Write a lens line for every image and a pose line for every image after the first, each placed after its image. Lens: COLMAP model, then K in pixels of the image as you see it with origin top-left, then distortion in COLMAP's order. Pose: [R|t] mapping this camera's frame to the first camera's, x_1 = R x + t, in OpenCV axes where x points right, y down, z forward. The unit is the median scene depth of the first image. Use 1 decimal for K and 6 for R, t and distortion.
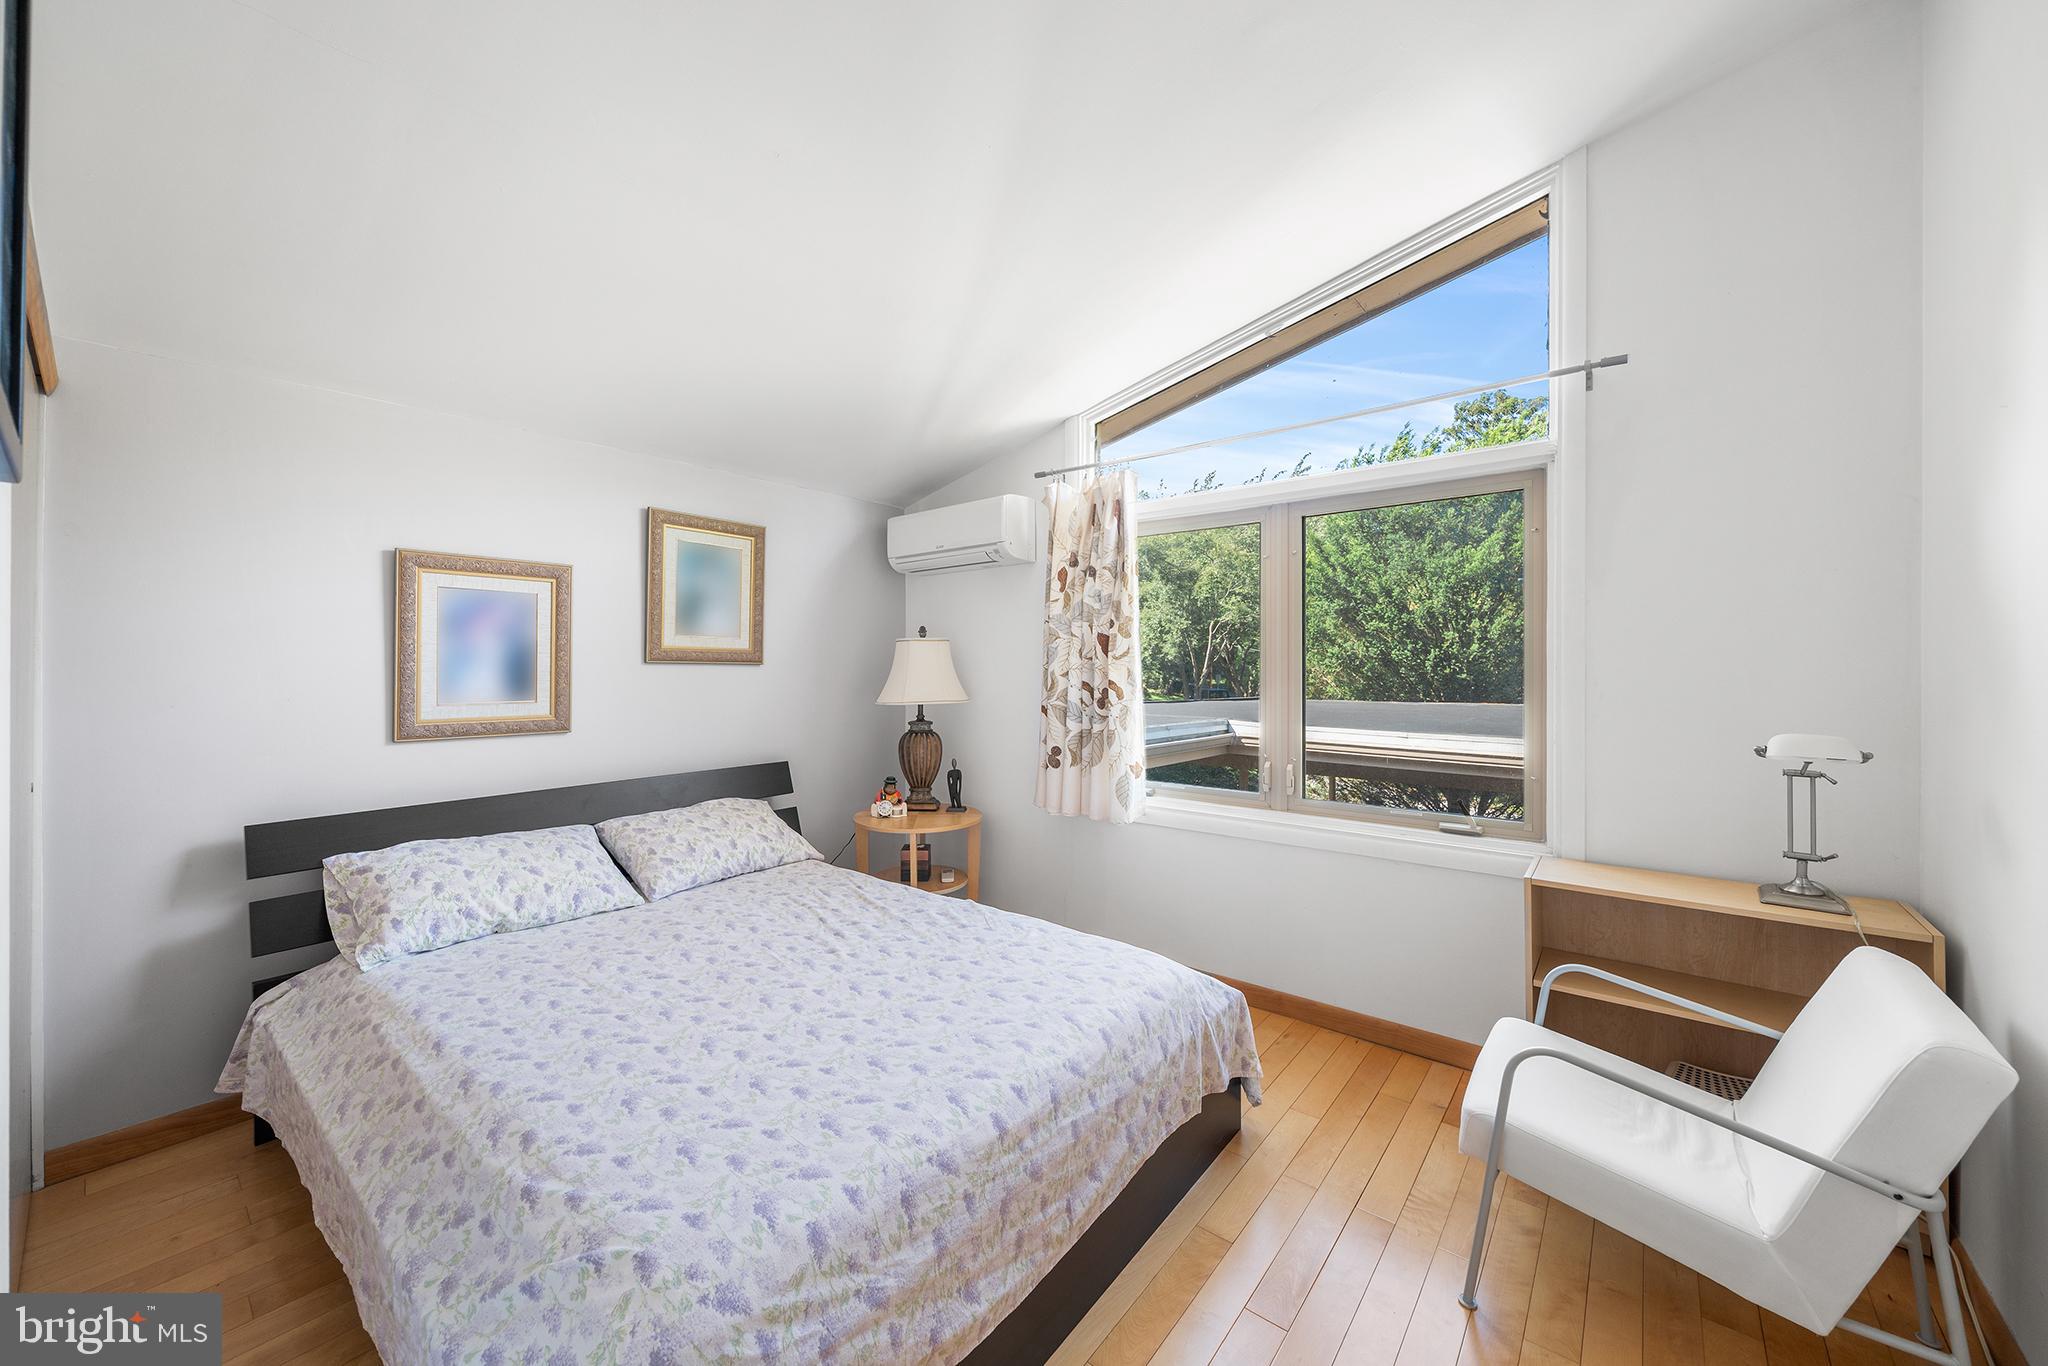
lens RADIAL K [[791.7, 0, 1028.5], [0, 791.7, 666.7], [0, 0, 1]] dist [-0.003966, 0.000325]
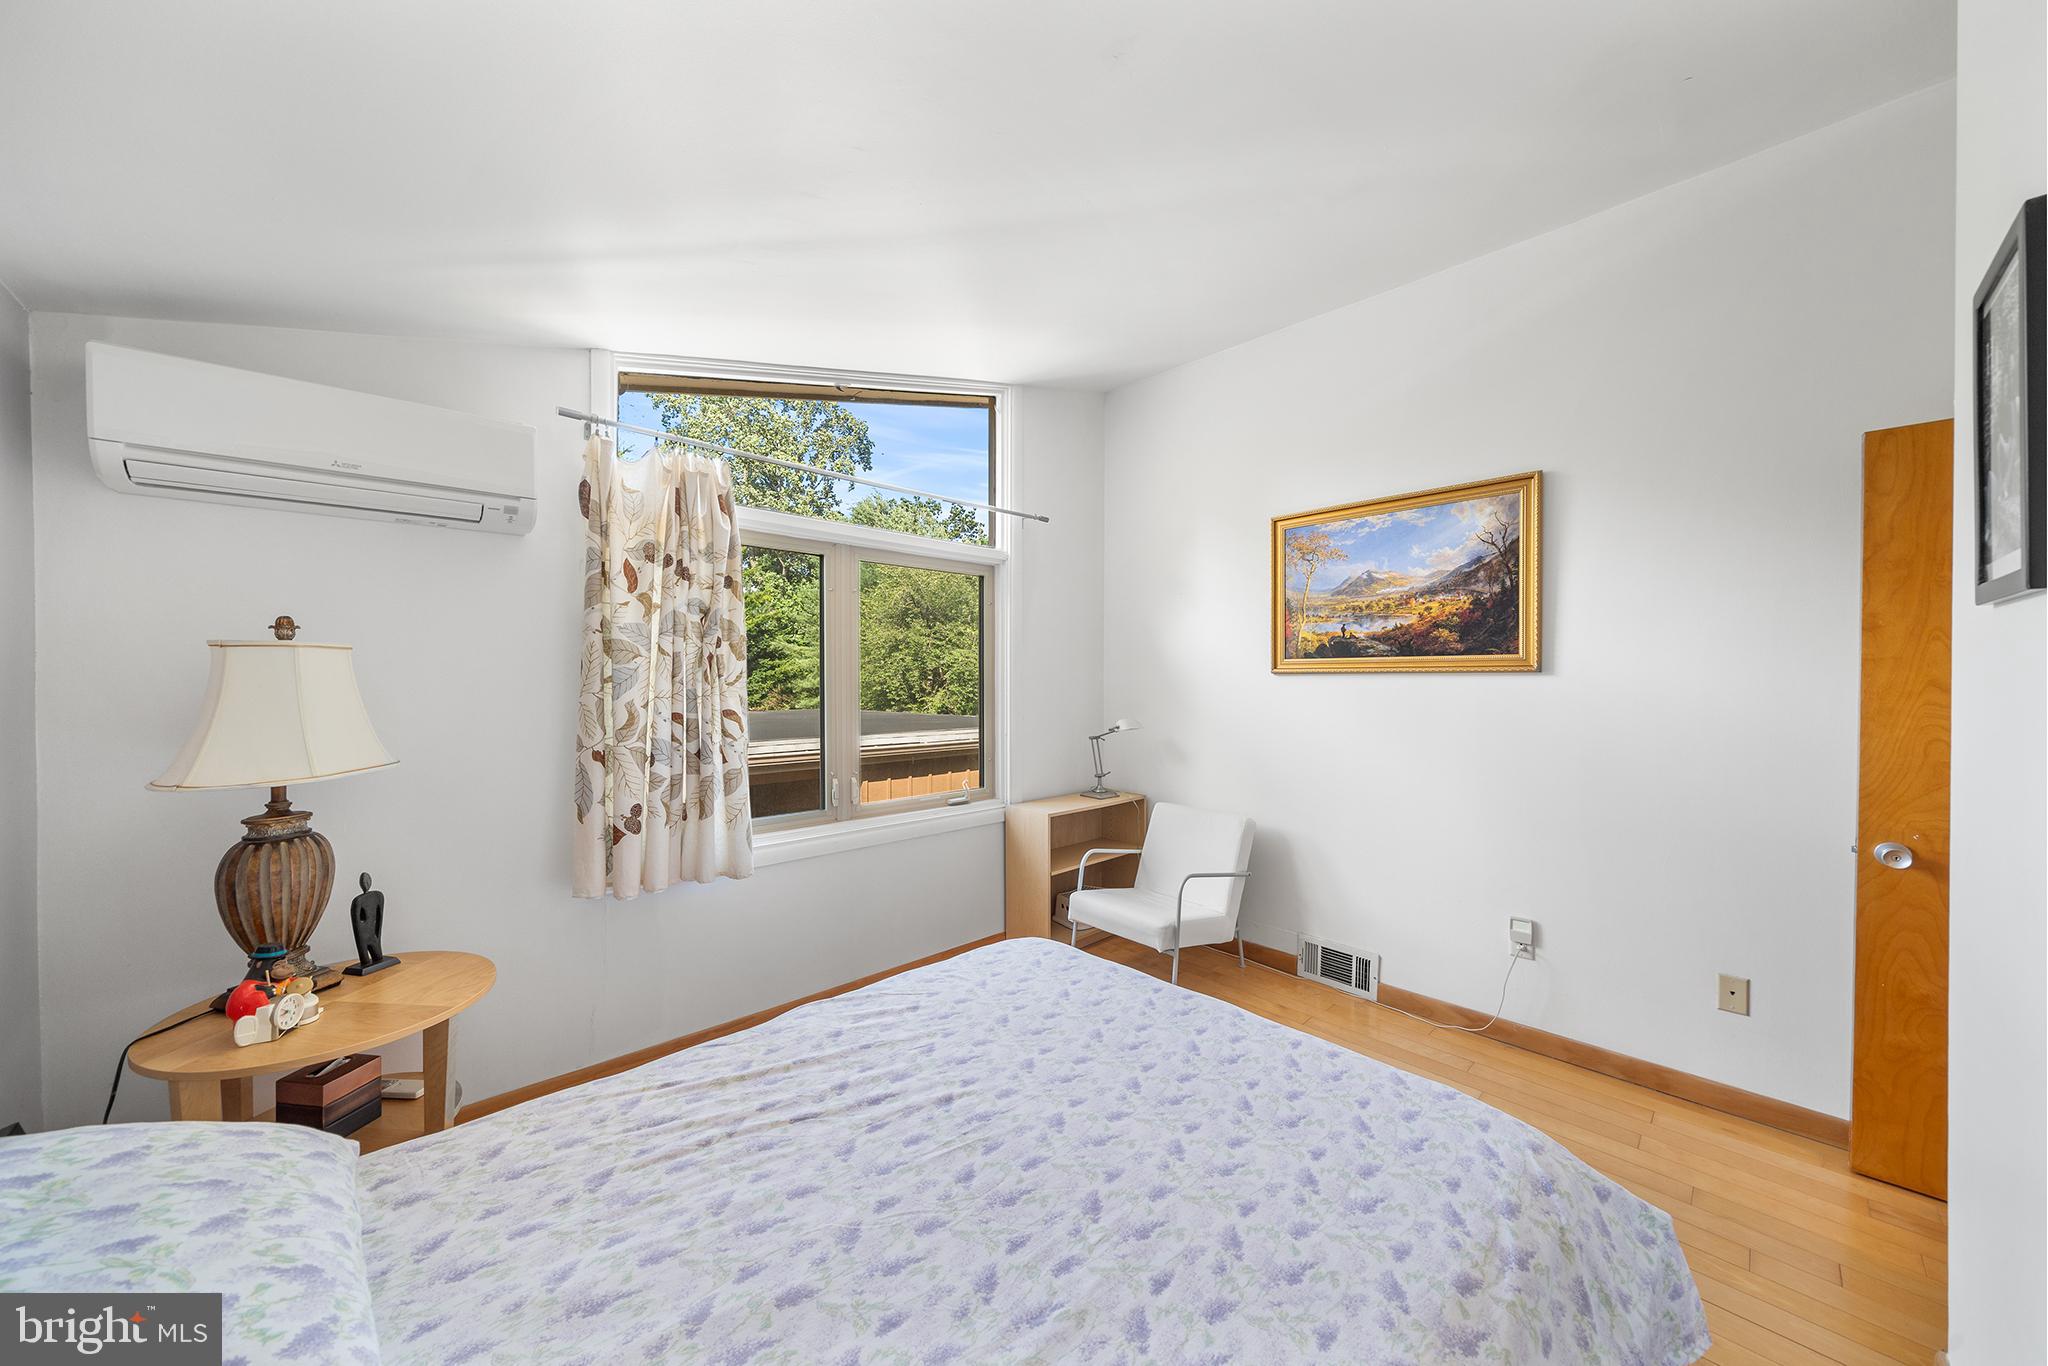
lens RADIAL K [[716.4, 0, 1031.4], [0, 716.4, 690.6], [0, 0, 1]] dist [-0.000965, 0.000404]
pose [[0.103220, -0.015679, 0.994535, -0.822862], [-0.000856, 0.999874, 0.015852, -0.021631], [-0.994658, -0.002488, 0.103194, 0.799175]]
